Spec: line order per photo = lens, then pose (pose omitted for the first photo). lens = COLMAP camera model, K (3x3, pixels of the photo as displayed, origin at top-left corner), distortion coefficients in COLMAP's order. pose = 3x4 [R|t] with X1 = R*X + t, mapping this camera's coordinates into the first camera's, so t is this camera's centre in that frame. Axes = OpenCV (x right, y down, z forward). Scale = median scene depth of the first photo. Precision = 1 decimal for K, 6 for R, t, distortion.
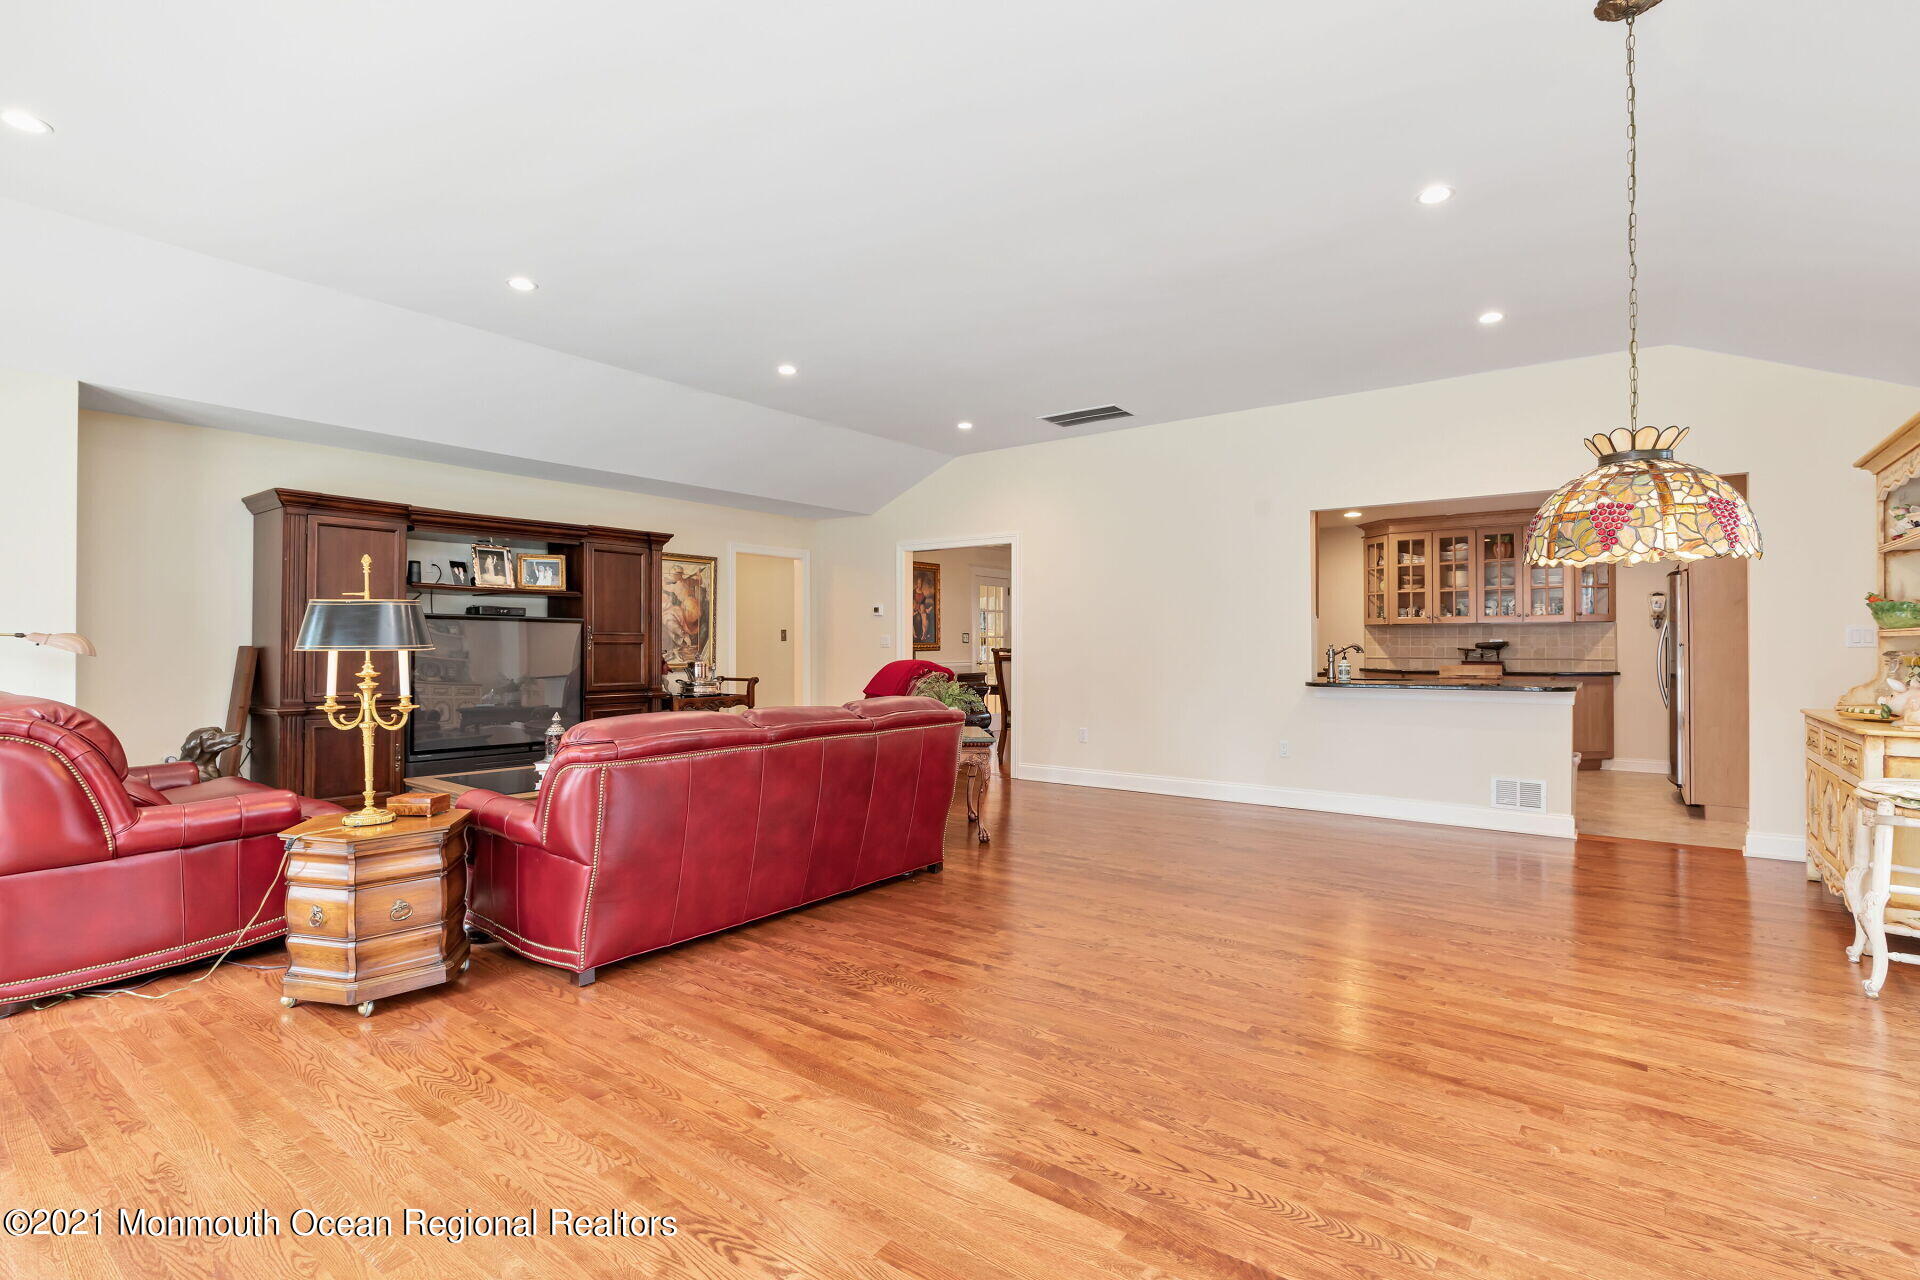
lens RADIAL K [[908.9, 0, 962.2], [0, 908.9, 647.4], [0, 0, 1]] dist [-0.001870, -0.001507]
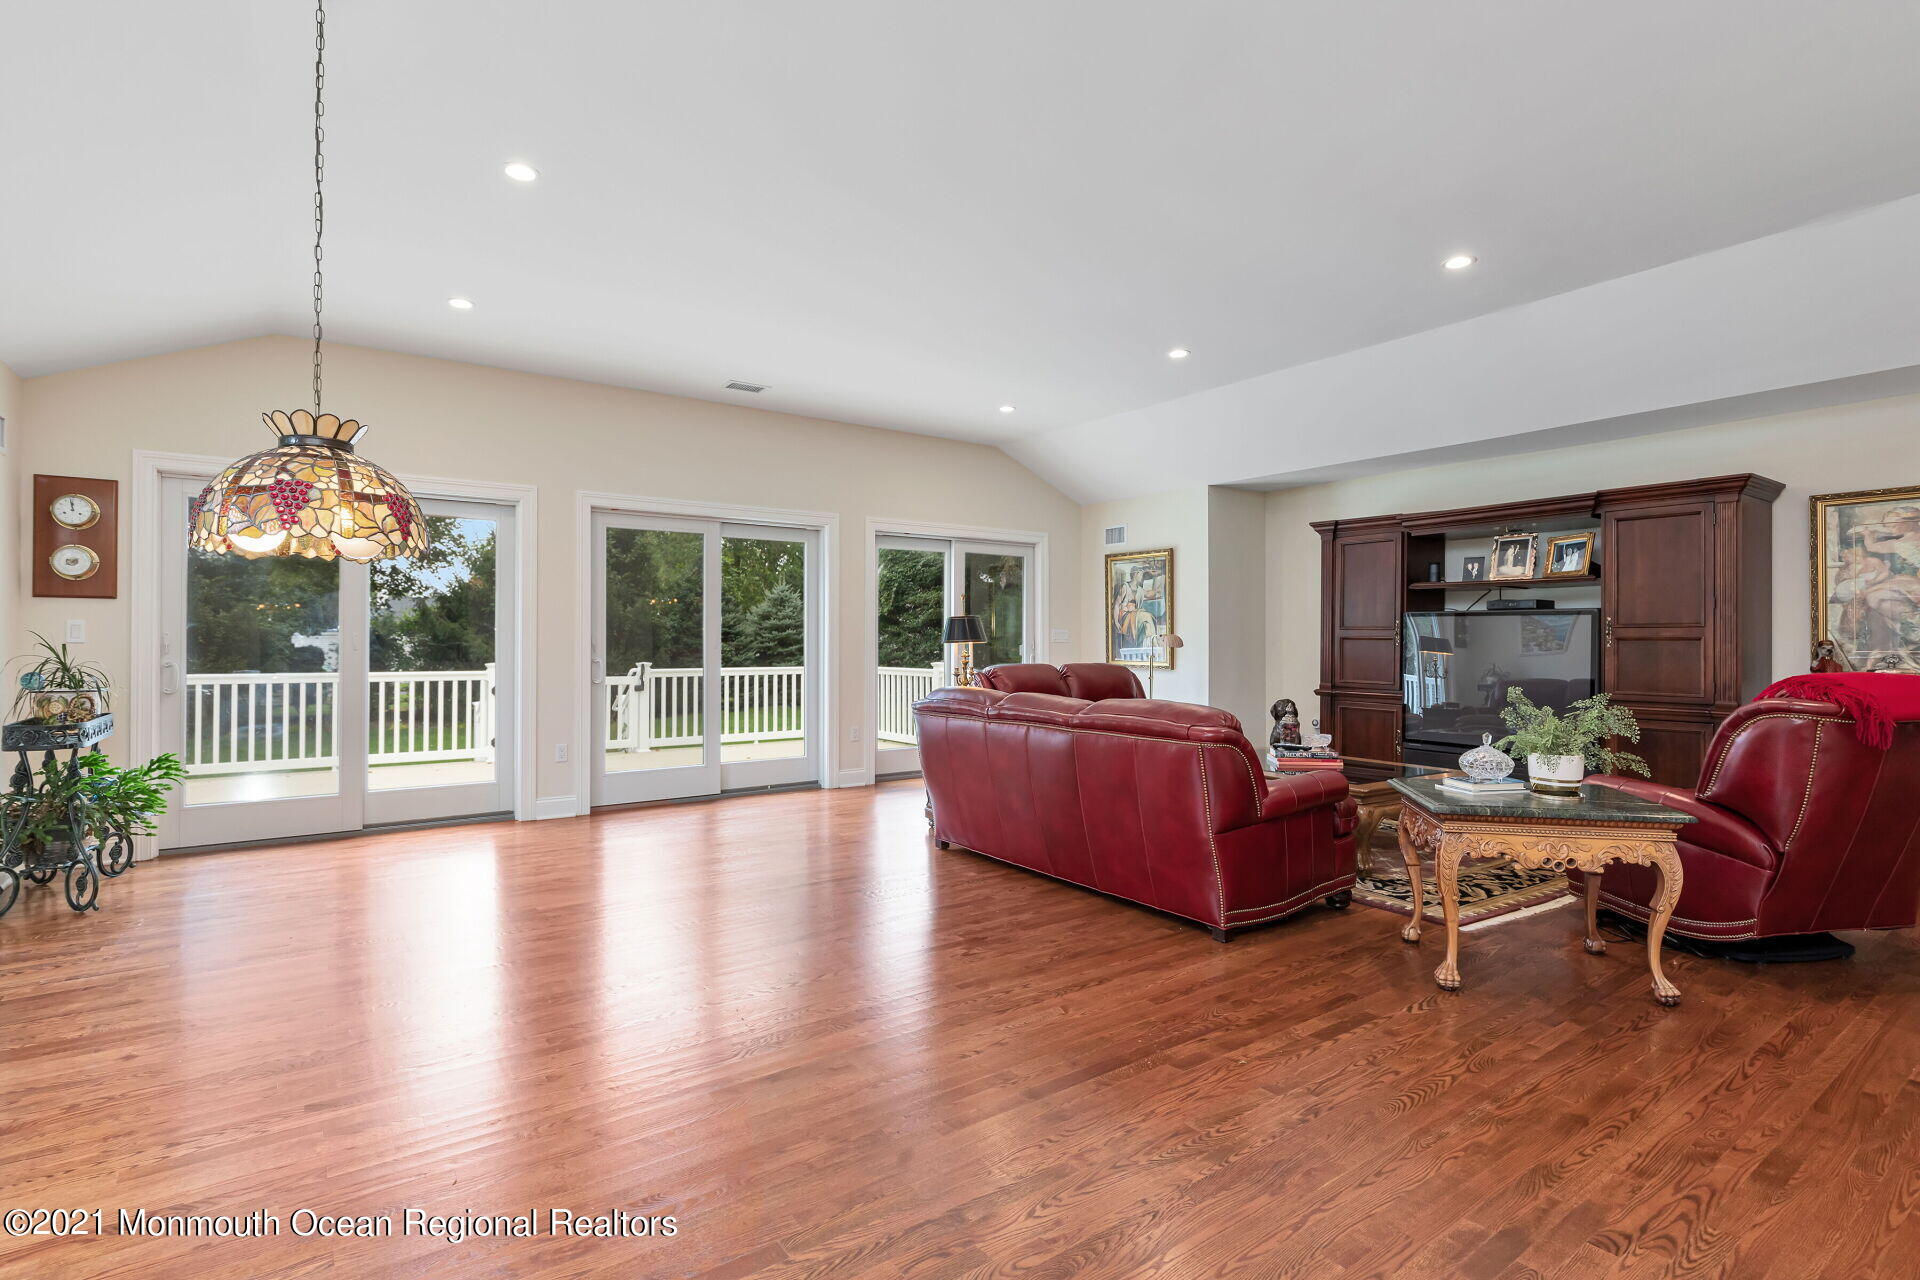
lens RADIAL K [[918.8, 0, 958.8], [0, 918.8, 648.8], [0, 0, 1]] dist [-0.001608, -0.000872]
pose [[-0.302732, 0.009010, -0.953033, 0.803461], [-0.001652, 0.999949, 0.009978, -0.003860], [0.953074, 0.004595, -0.302701, 1.068322]]
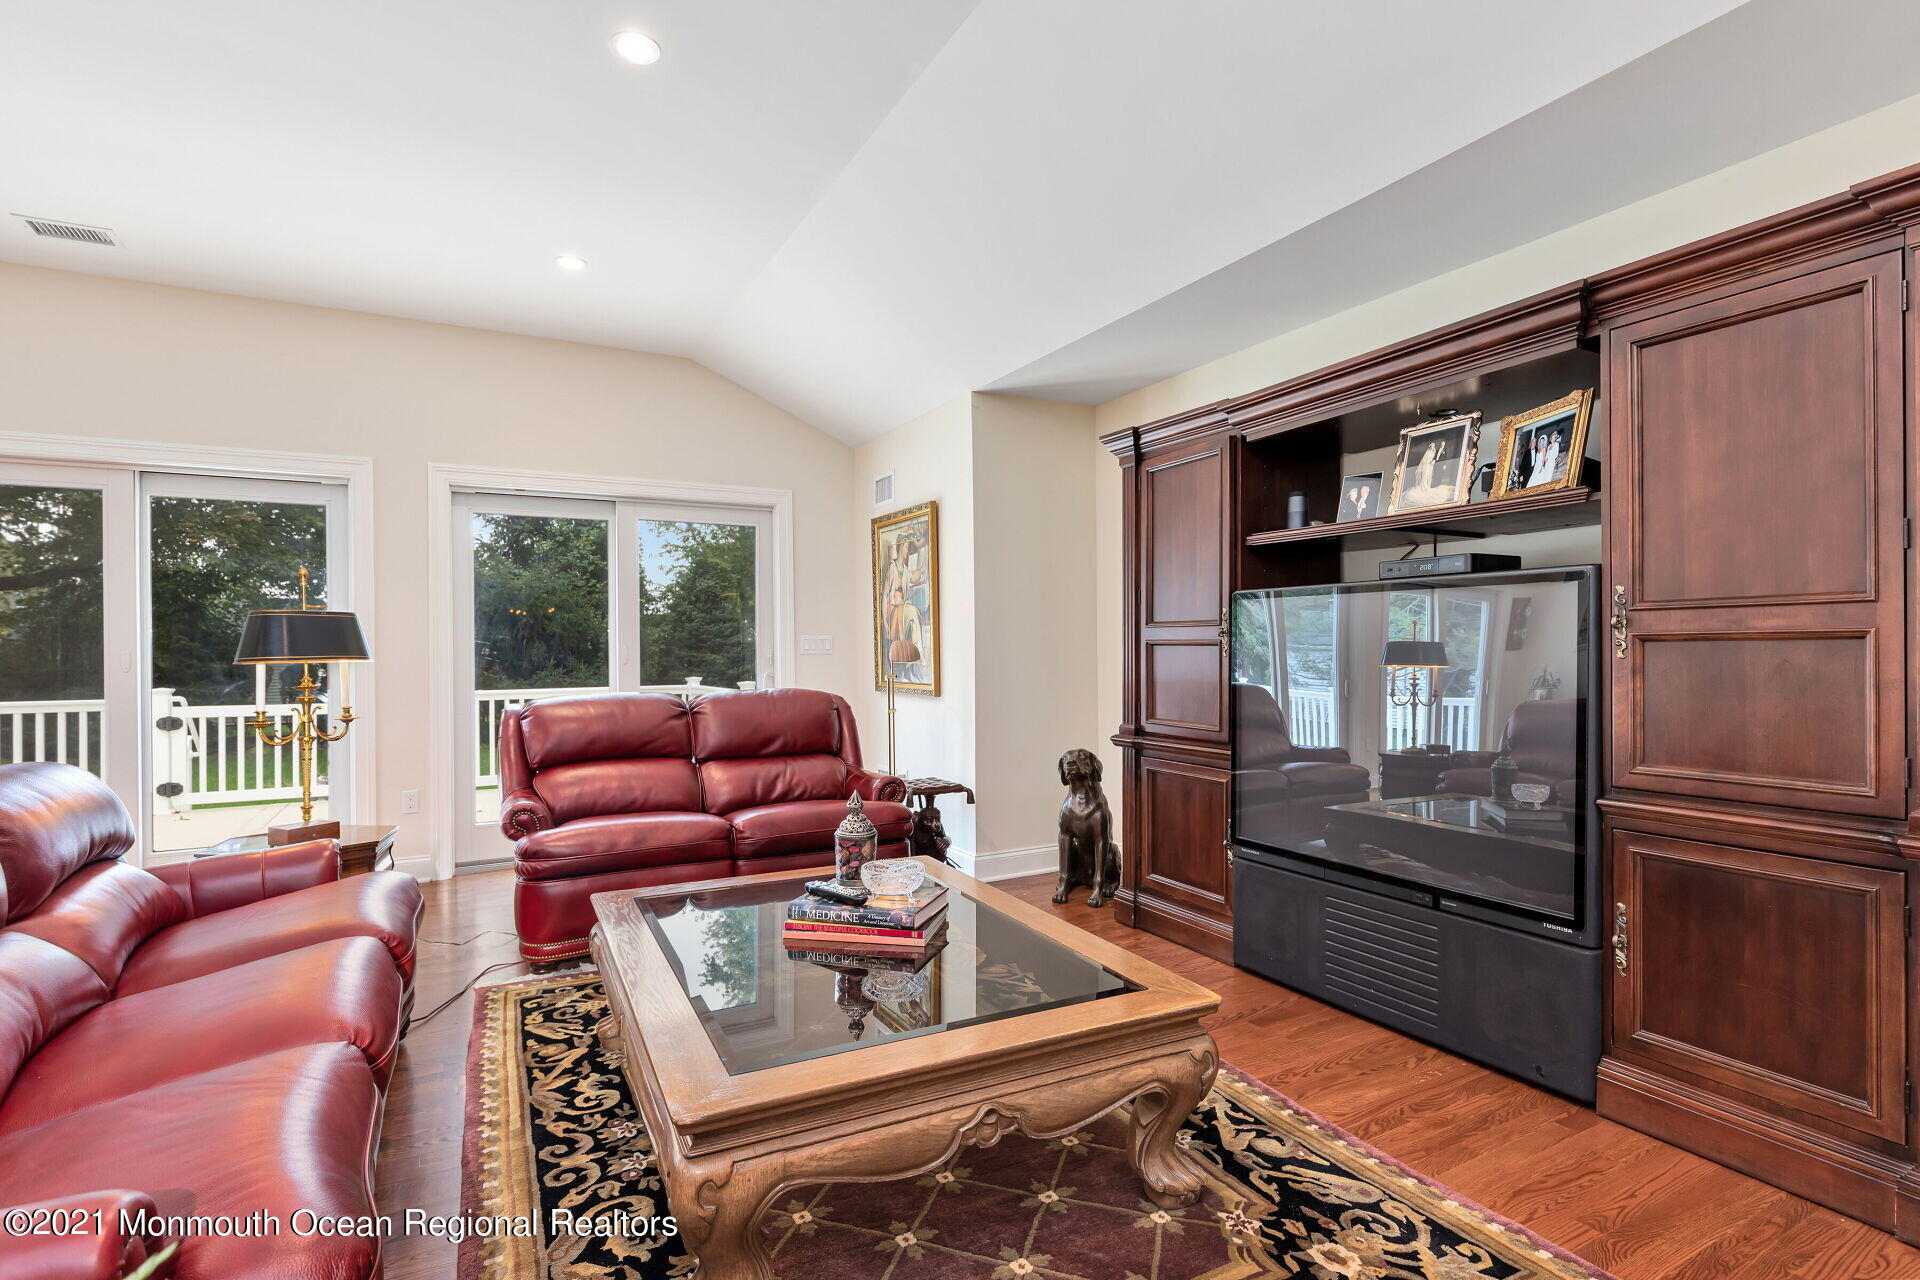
lens RADIAL K [[918.8, 0, 958.8], [0, 918.8, 648.8], [0, 0, 1]] dist [-0.001608, -0.000872]
pose [[-0.419445, 0.004870, -0.907768, -0.018105], [0.010172, 0.999948, 0.000664, -0.004504], [0.907724, -0.008955, -0.419472, 1.405584]]
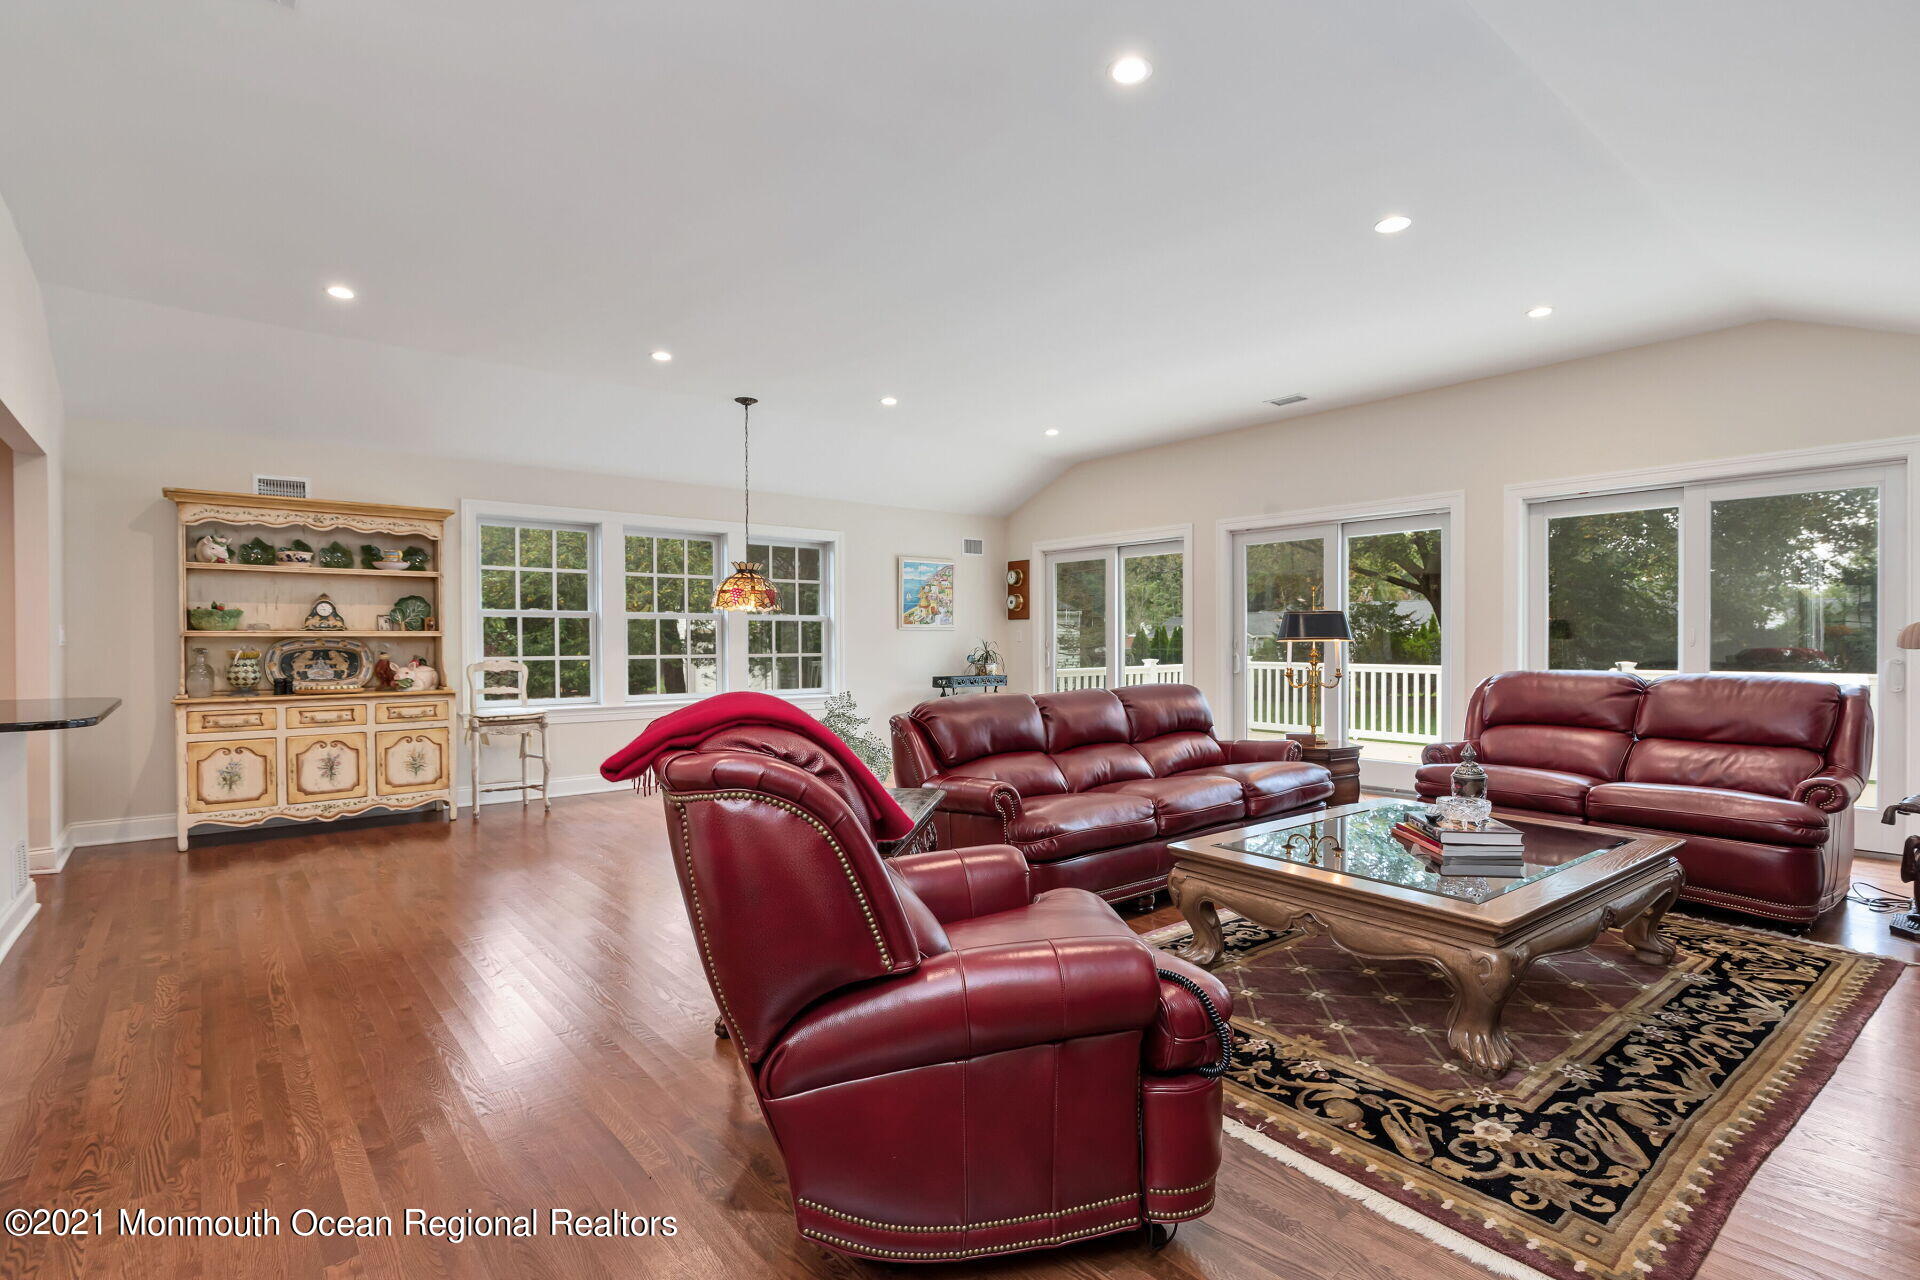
lens RADIAL K [[918.8, 0, 958.8], [0, 918.8, 648.8], [0, 0, 1]] dist [-0.001608, -0.000872]
pose [[-0.968217, 0.004481, 0.250072, -0.286454], [0.007471, 0.999911, 0.011009, -0.005488], [-0.250000, 0.012527, -0.968165, 1.918386]]
